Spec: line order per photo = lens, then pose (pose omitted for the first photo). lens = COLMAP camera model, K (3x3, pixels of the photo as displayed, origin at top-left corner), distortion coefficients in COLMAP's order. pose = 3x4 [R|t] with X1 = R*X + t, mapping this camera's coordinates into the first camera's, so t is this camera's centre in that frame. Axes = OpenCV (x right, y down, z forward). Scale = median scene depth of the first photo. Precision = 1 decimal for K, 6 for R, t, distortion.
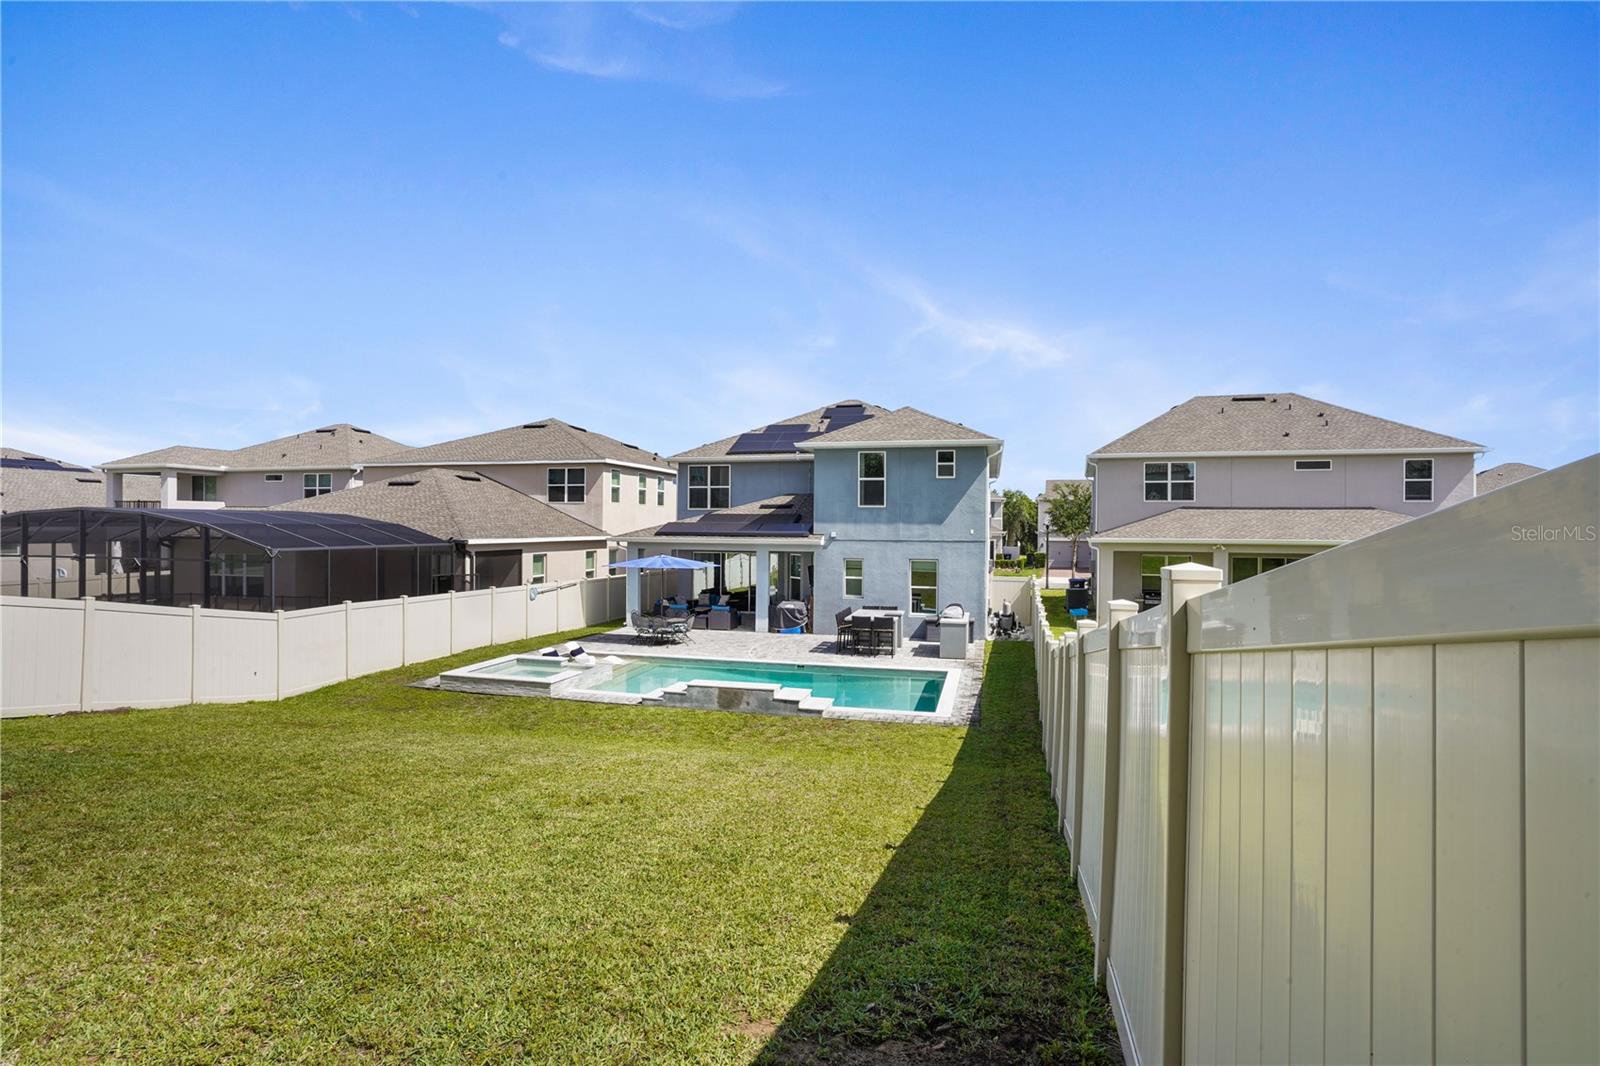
lens RADIAL K [[785.2, 0, 800.0], [0, 785.2, 533.0], [0, 0, 1]] dist [-0.083830, 0.039167]
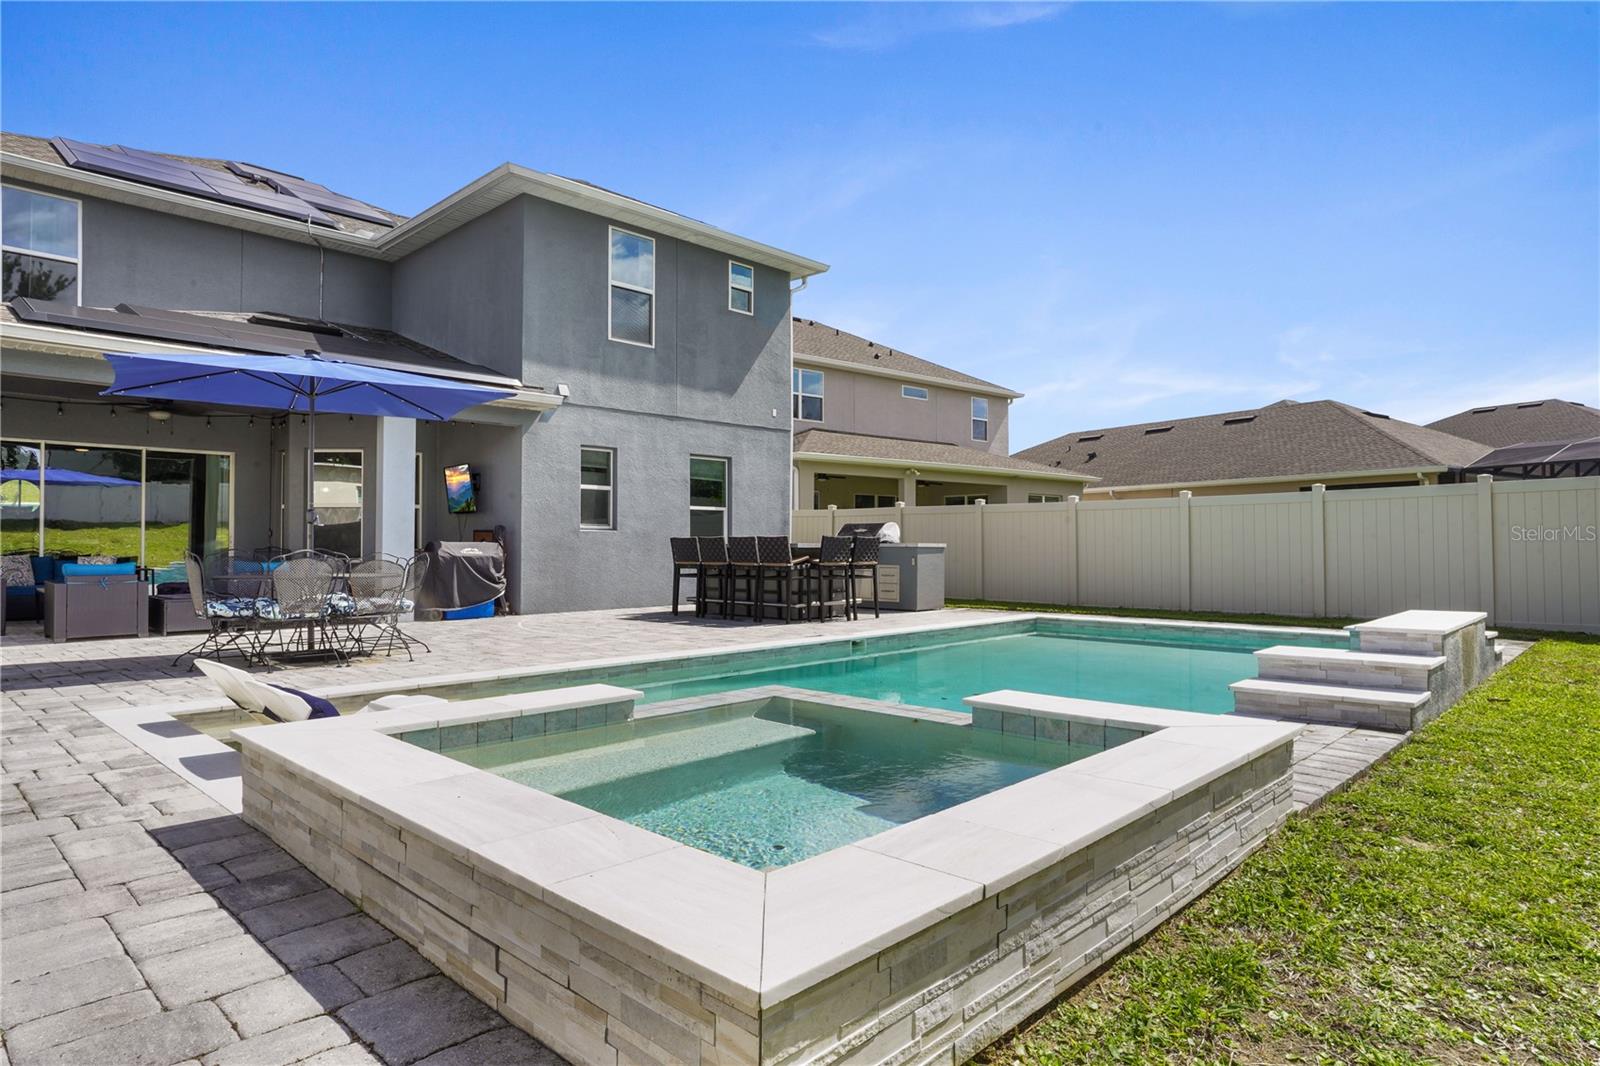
lens RADIAL K [[927.0, 0, 800.0], [0, 927.0, 533.0], [0, 0, 1]] dist [-0.001443, -0.000382]
pose [[0.503794, 0.002237, 0.863821, -0.351838], [0.010074, 0.999913, -0.008465, 0.089991], [-0.863765, 0.012967, 0.503728, 0.608829]]
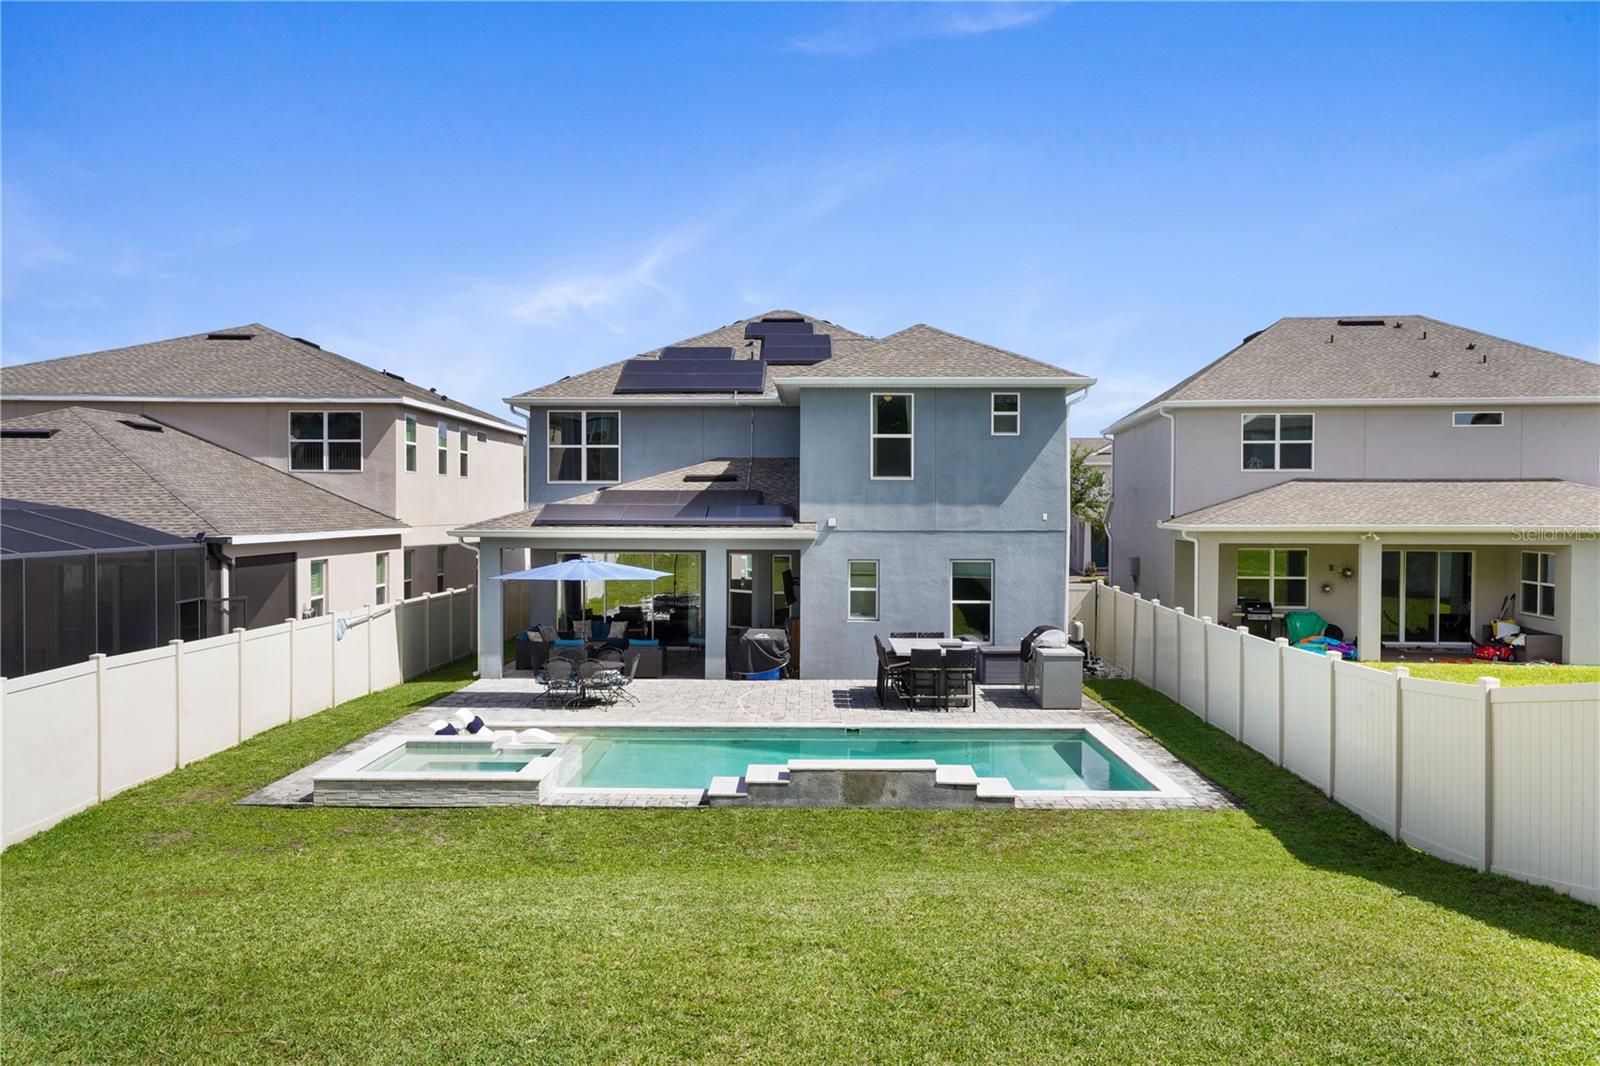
lens RADIAL K [[1222.1, 0, 800.0], [0, 1222.1, 533.0], [0, 0, 1]] dist [0.008177, 0.007326]
pose [[0.973836, -0.009209, 0.227065, -0.207946], [0.006581, 0.999902, 0.012330, -0.001908], [-0.227157, -0.010513, 0.973802, 0.037244]]
